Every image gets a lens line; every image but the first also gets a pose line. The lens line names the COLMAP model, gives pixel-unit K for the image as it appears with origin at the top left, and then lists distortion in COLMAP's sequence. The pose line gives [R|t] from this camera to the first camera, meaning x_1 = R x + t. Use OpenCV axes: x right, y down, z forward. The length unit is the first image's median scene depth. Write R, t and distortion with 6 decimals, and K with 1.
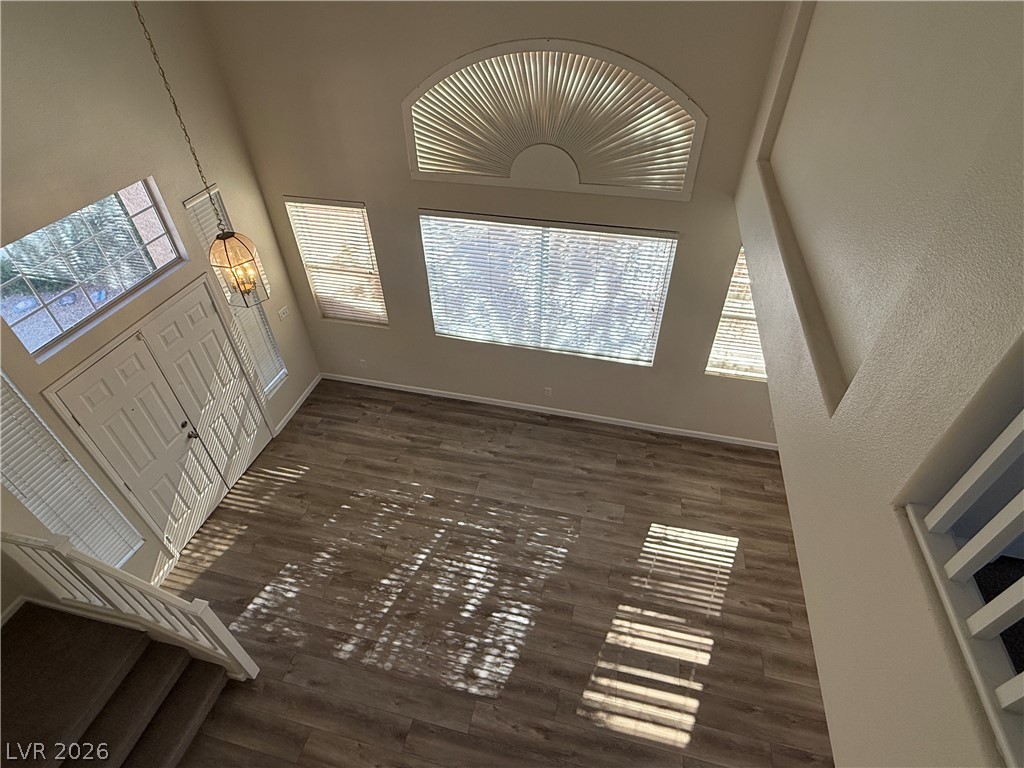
lens RADIAL K [[525.7, 0, 513.7], [0, 525.7, 386.5], [0, 0, 1]] dist [-0.000918, 0.000470]
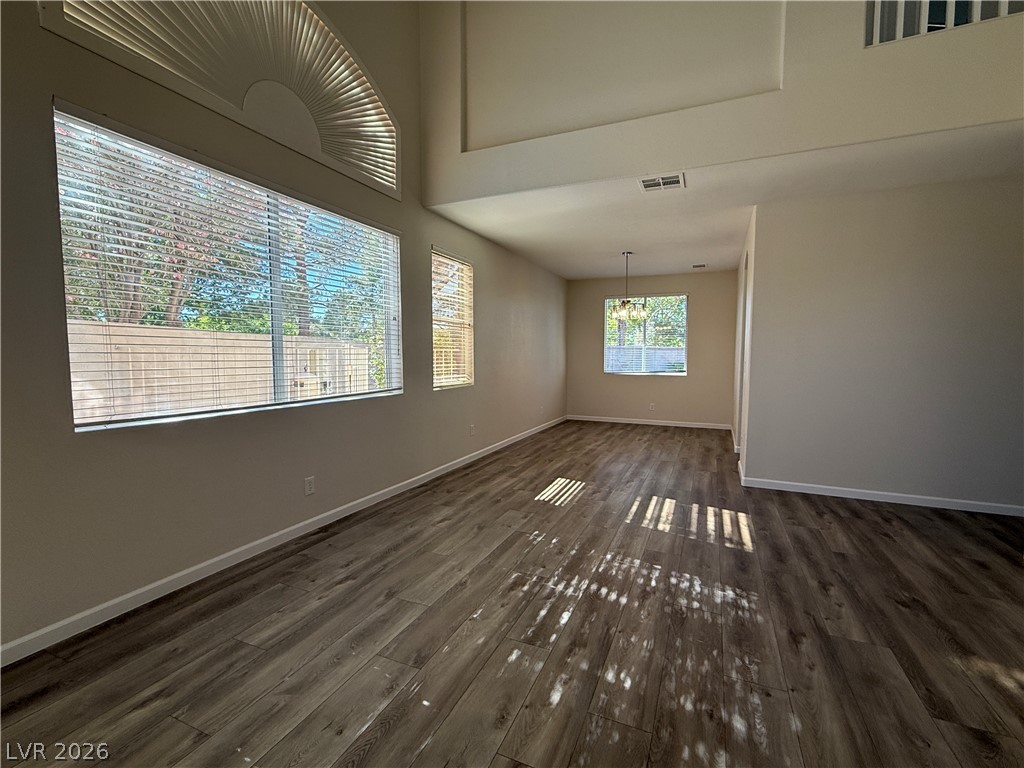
lens RADIAL K [[453.7, 0, 512.3], [0, 453.7, 384.1], [0, 0, 1]] dist [-0.003910, -0.000127]
pose [[0.178259, -0.056163, 0.982380, -0.447653], [0.646924, 0.758956, -0.073998, 0.123573], [-0.741427, 0.648716, 0.171624, 0.699047]]
